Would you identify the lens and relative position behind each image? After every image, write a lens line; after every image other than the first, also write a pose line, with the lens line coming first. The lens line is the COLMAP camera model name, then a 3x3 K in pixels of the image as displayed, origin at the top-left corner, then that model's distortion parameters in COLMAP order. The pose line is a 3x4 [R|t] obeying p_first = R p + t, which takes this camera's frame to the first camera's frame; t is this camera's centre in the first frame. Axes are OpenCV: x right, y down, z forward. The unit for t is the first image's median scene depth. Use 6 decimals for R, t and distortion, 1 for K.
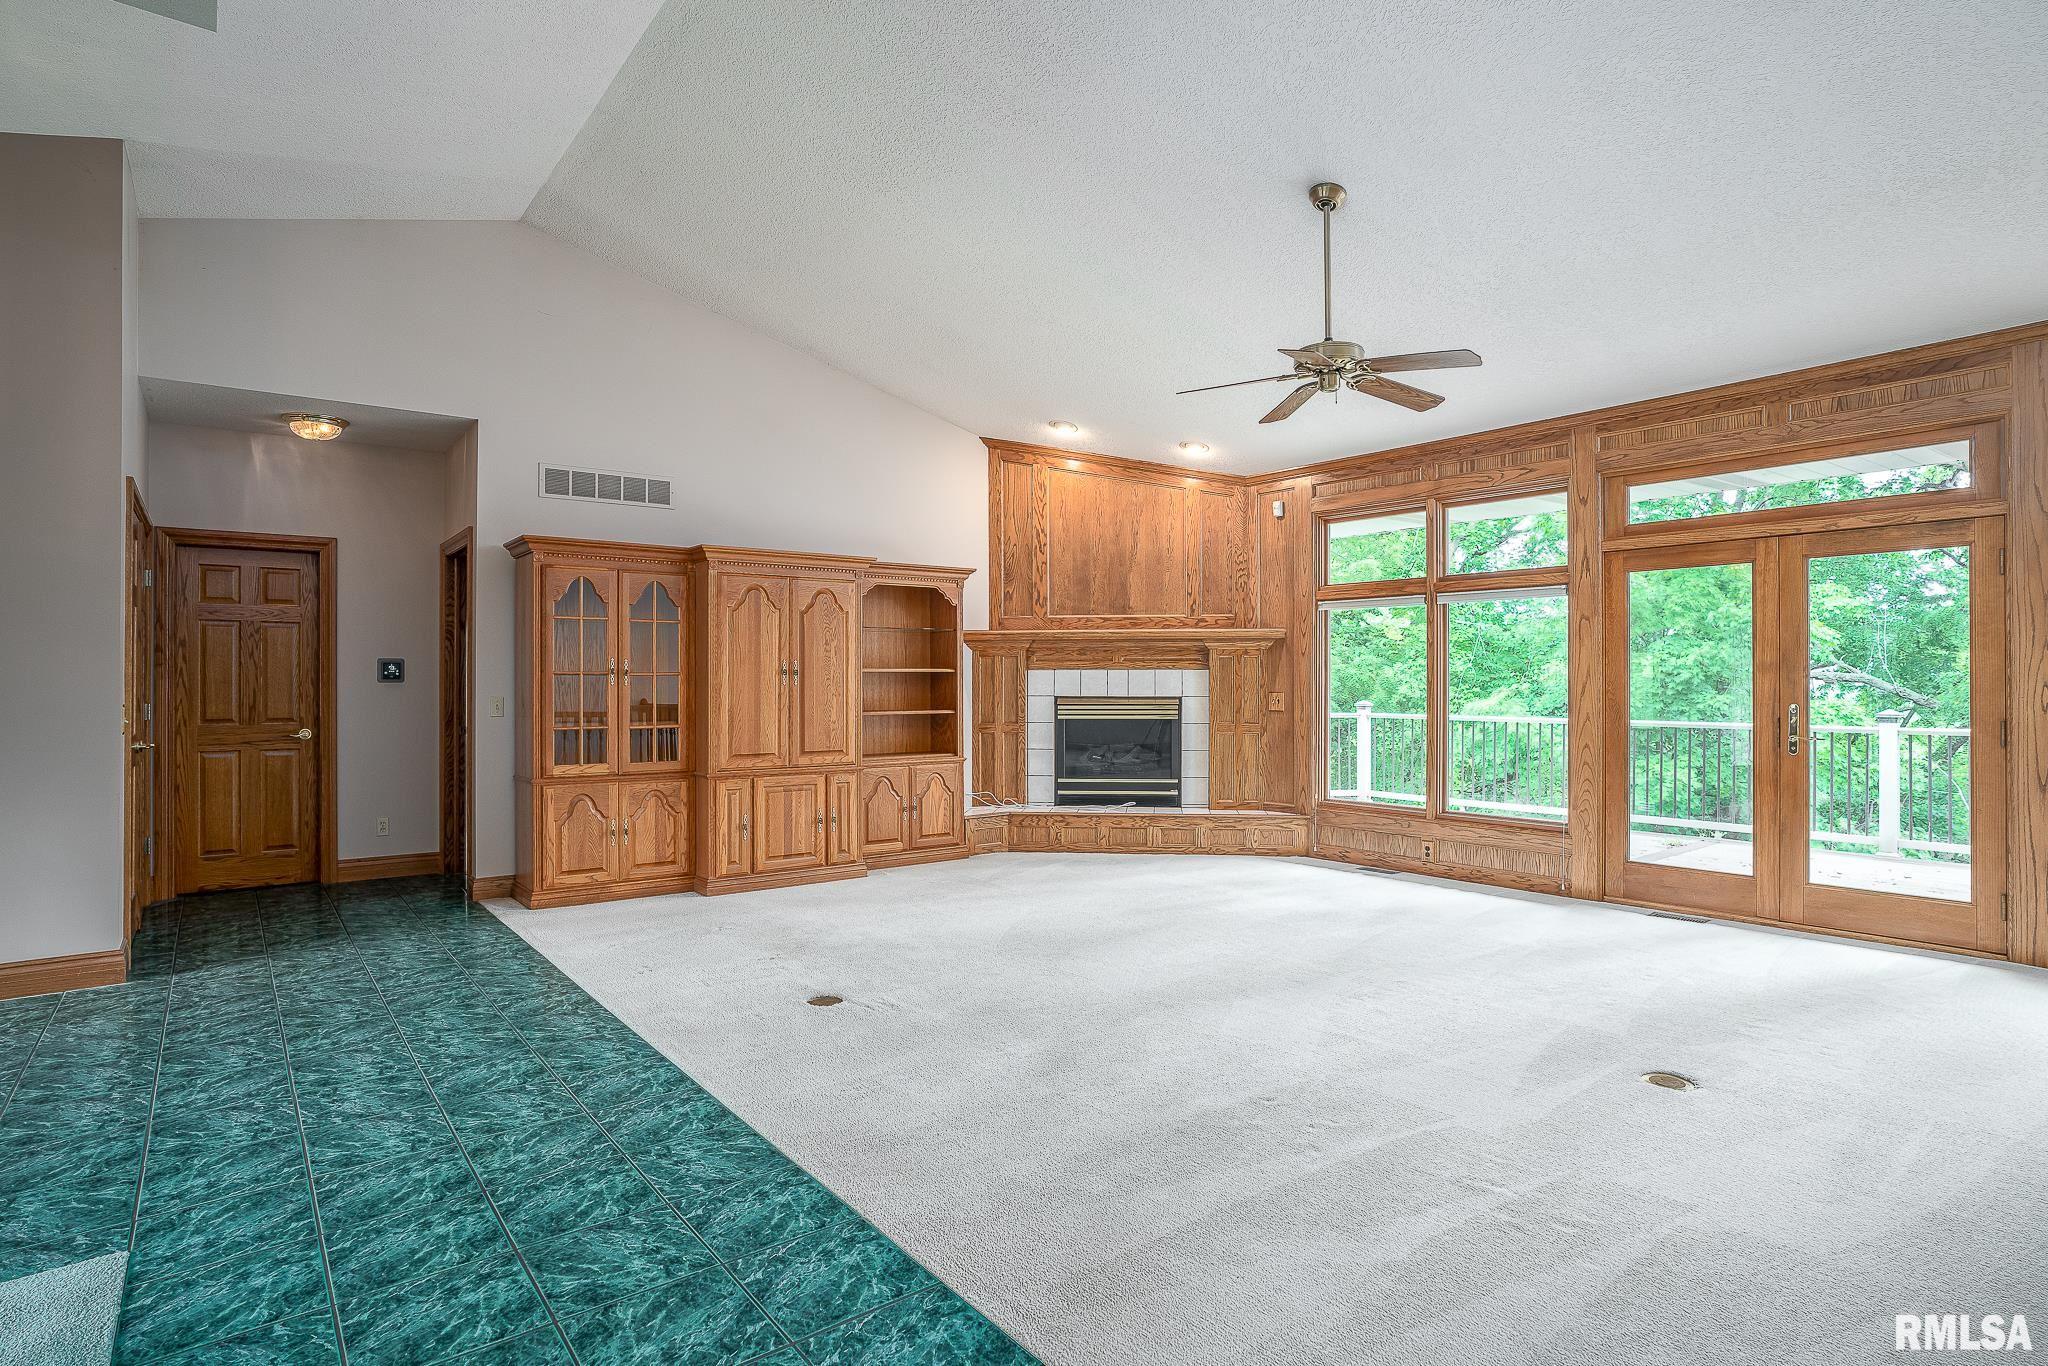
lens RADIAL K [[1080.7, 0, 1025.5], [0, 1080.7, 686.7], [0, 0, 1]] dist [-0.003478, 0.000058]
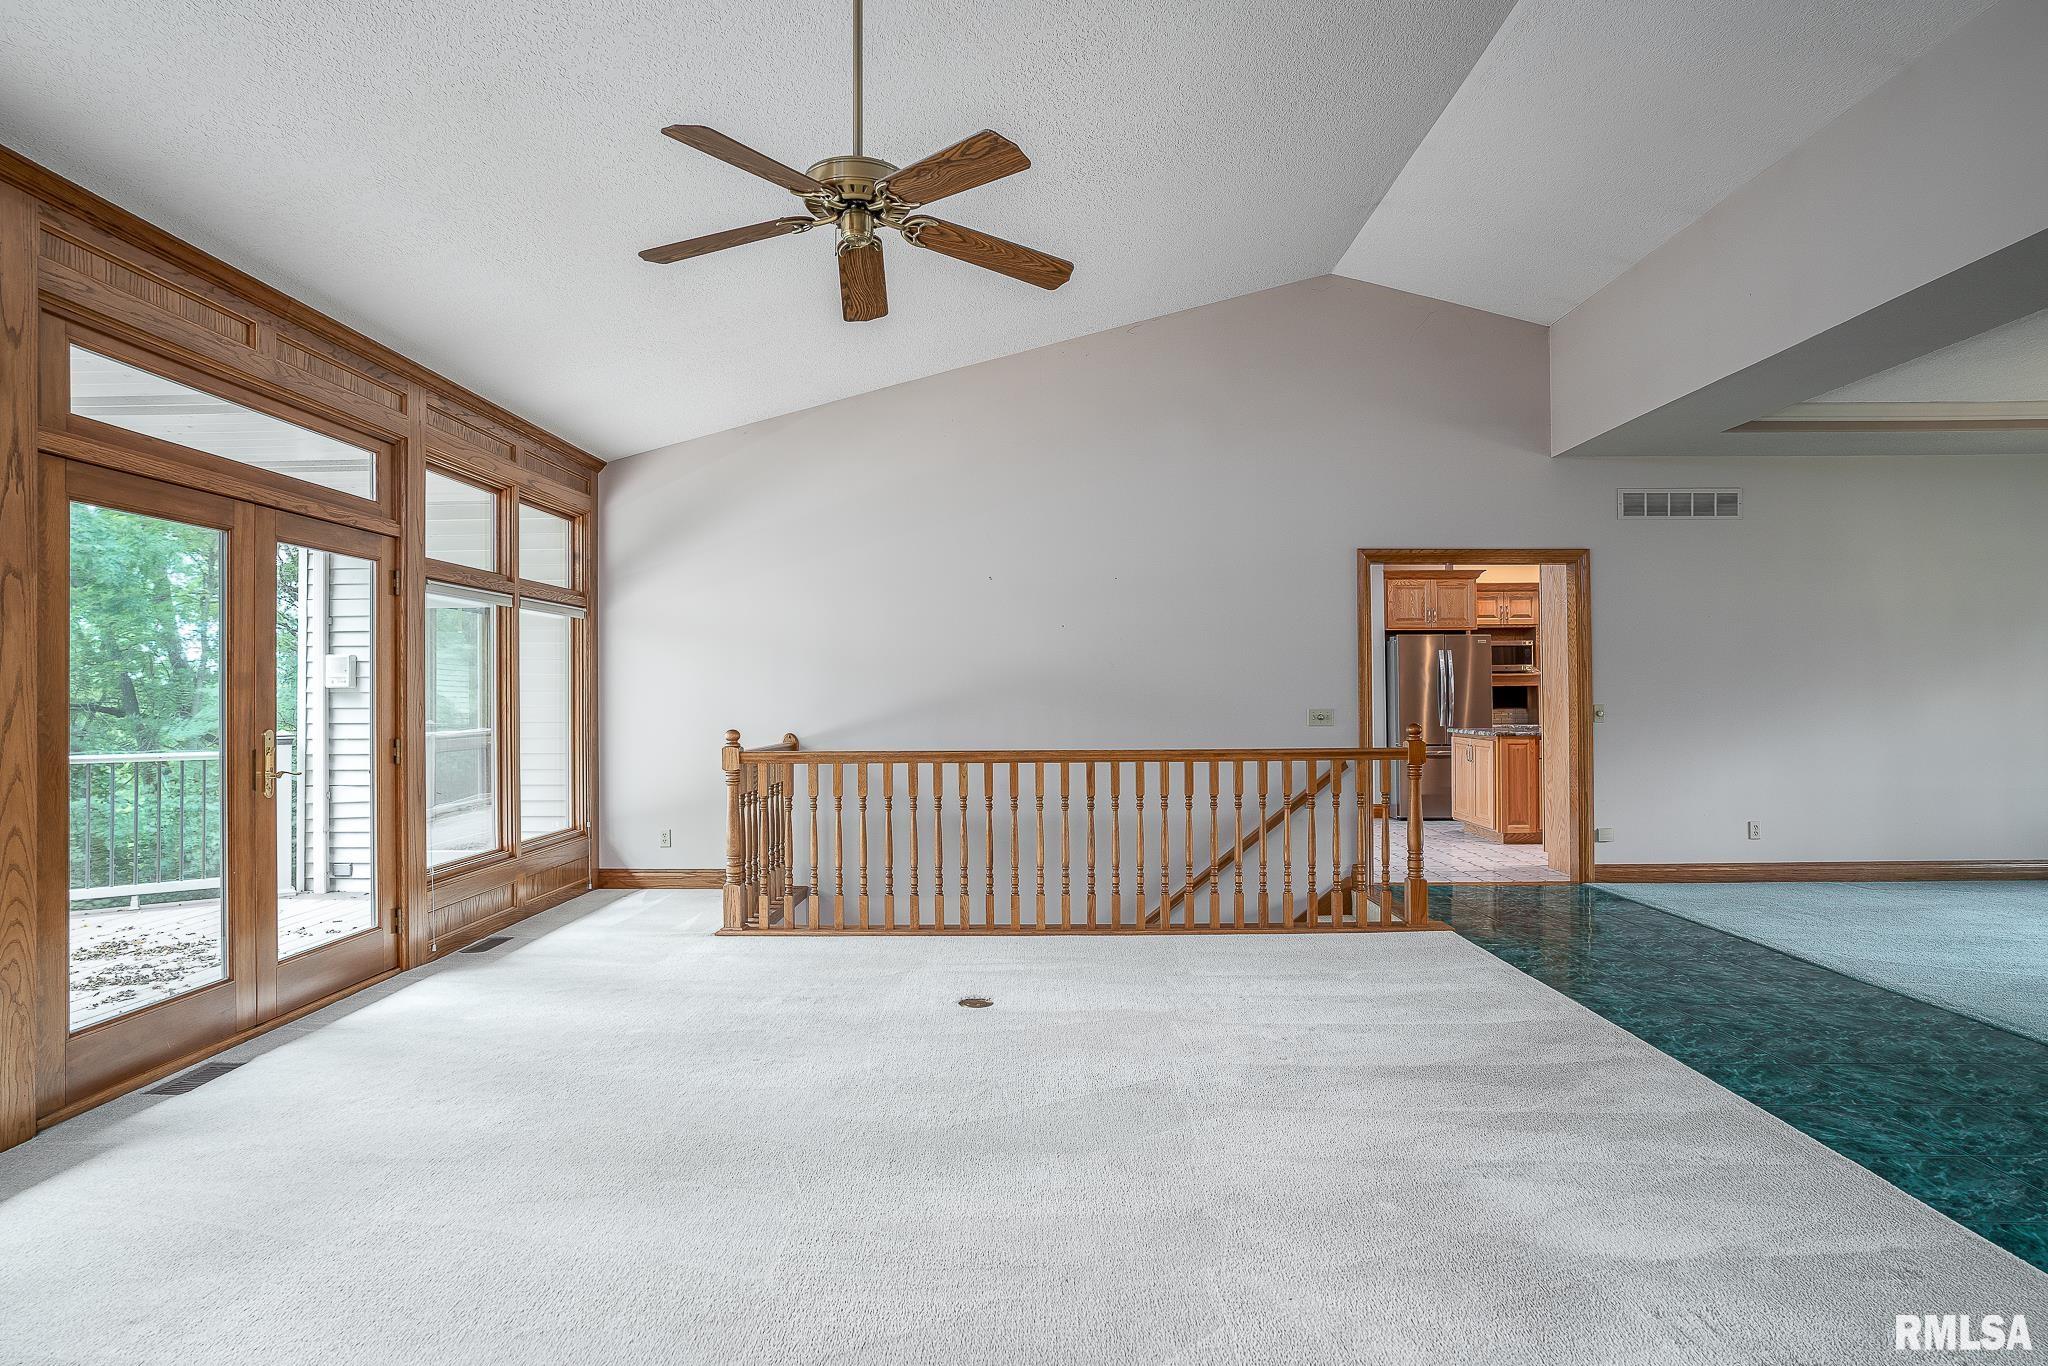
lens RADIAL K [[1080.7, 0, 1032.4], [0, 1080.7, 693.3], [0, 0, 1]] dist [-0.003478, 0.000058]
pose [[-0.789802, 0.013663, 0.613210, -0.301742], [0.005627, 0.999871, -0.015031, 0.021750], [-0.613337, -0.008421, -0.789777, 2.283576]]
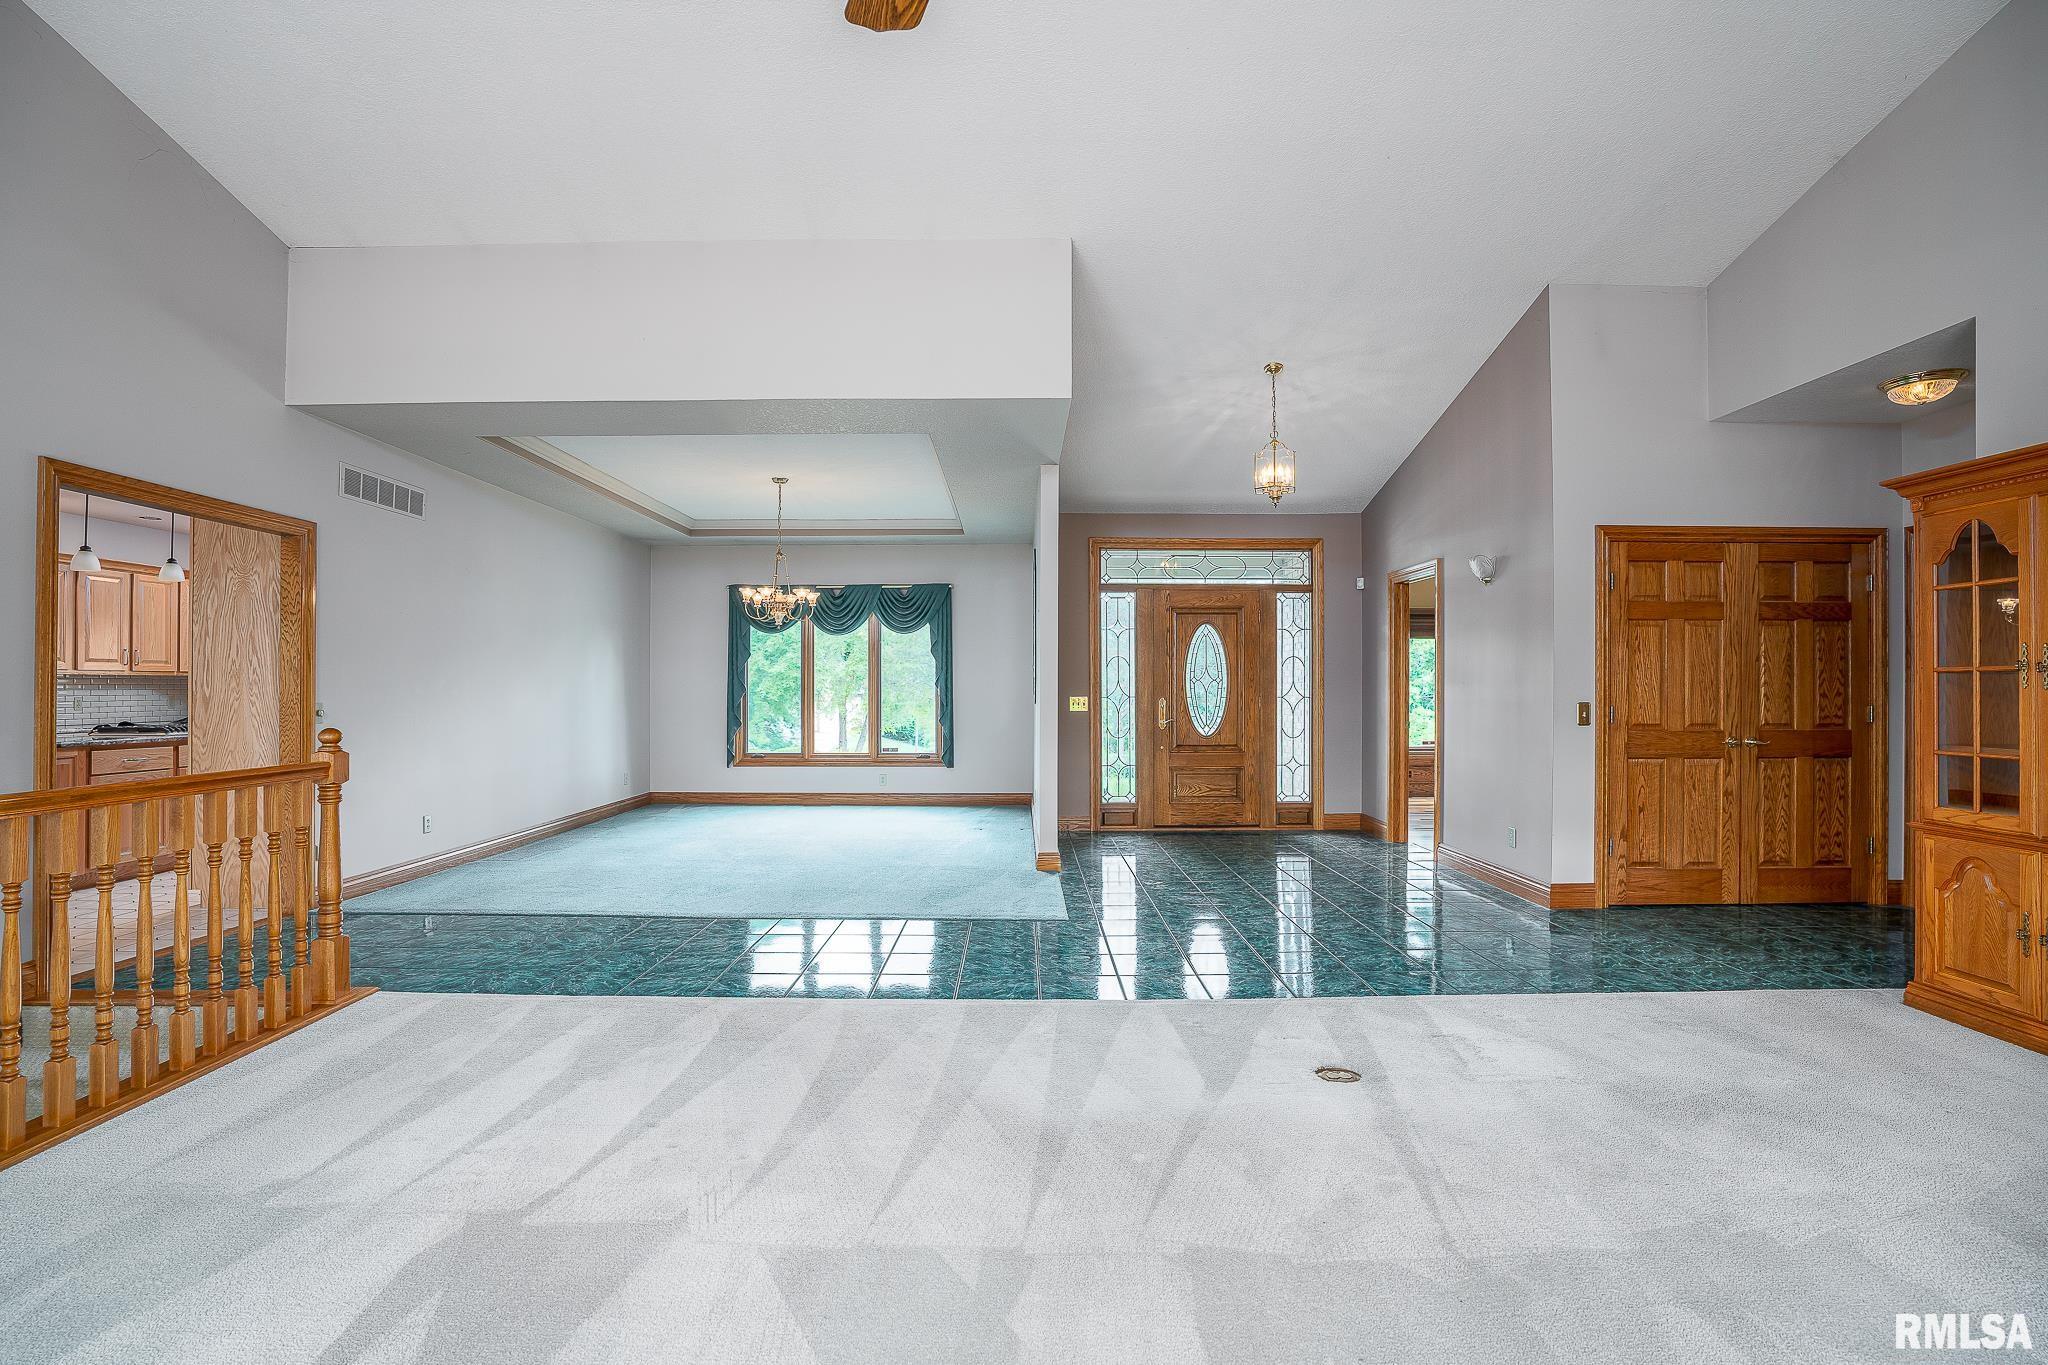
lens RADIAL K [[971.8, 0, 1030.0], [0, 971.8, 683.2], [0, 0, 1]] dist [0.000216, -0.000006]
pose [[-0.607160, 0.003005, -0.794574, 0.807025], [0.004089, 0.999991, 0.000657, -0.014098], [0.794569, -0.002850, -0.607167, 1.874733]]
